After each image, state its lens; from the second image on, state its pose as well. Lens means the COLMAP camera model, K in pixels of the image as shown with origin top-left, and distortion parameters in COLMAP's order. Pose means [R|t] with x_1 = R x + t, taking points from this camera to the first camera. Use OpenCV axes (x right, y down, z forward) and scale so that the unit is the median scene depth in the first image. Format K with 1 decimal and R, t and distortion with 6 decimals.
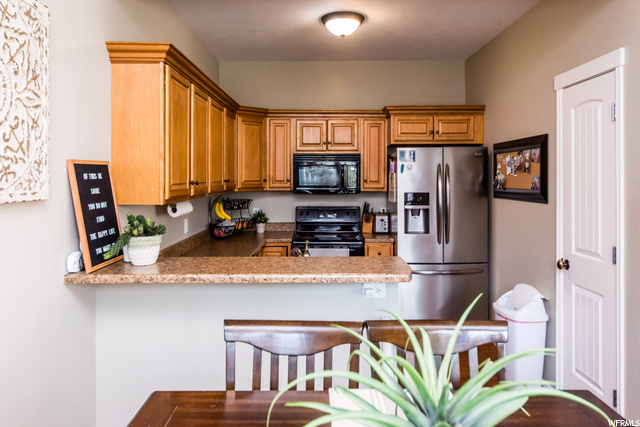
lens RADIAL K [[466.2, 0, 332.0], [0, 466.2, 174.7], [0, 0, 1]] dist [0.003801, -0.004192]
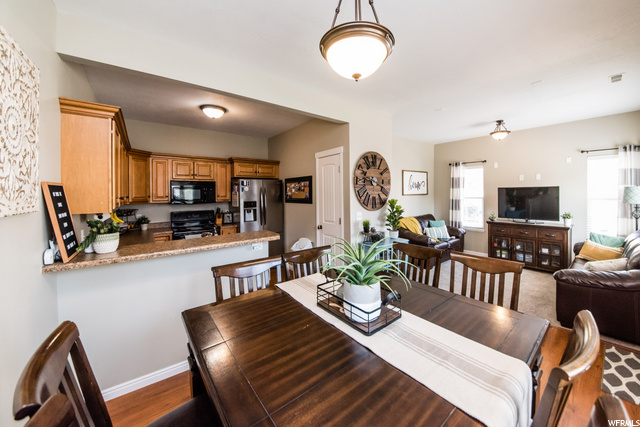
lens RADIAL K [[223.3, 0, 347.6], [0, 223.3, 190.7], [0, 0, 1]] dist [-0.005138, -0.000836]
pose [[0.770495, 0.000274, 0.637446, -0.129943], [0.005372, 0.999962, -0.006923, 0.001310], [-0.637423, 0.008758, 0.770464, -0.025308]]
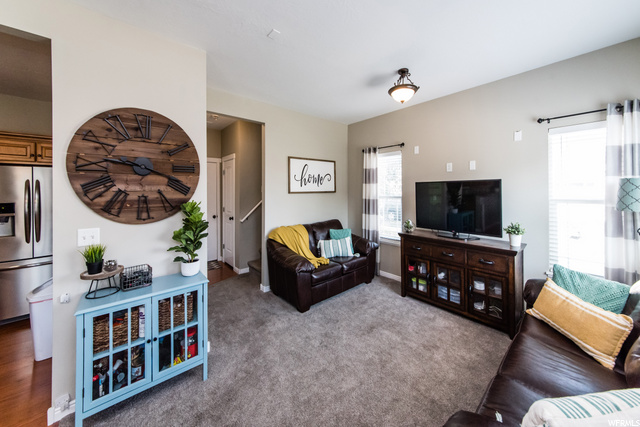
lens RADIAL K [[233.8, 0, 312.9], [0, 233.8, 186.3], [0, 0, 1]] dist [0.011625, 0.001159]
pose [[0.748070, 0.007222, 0.663580, 0.454546], [0.002583, 0.999902, -0.013794, 0.006430], [-0.663614, 0.012033, 0.747978, 0.000973]]
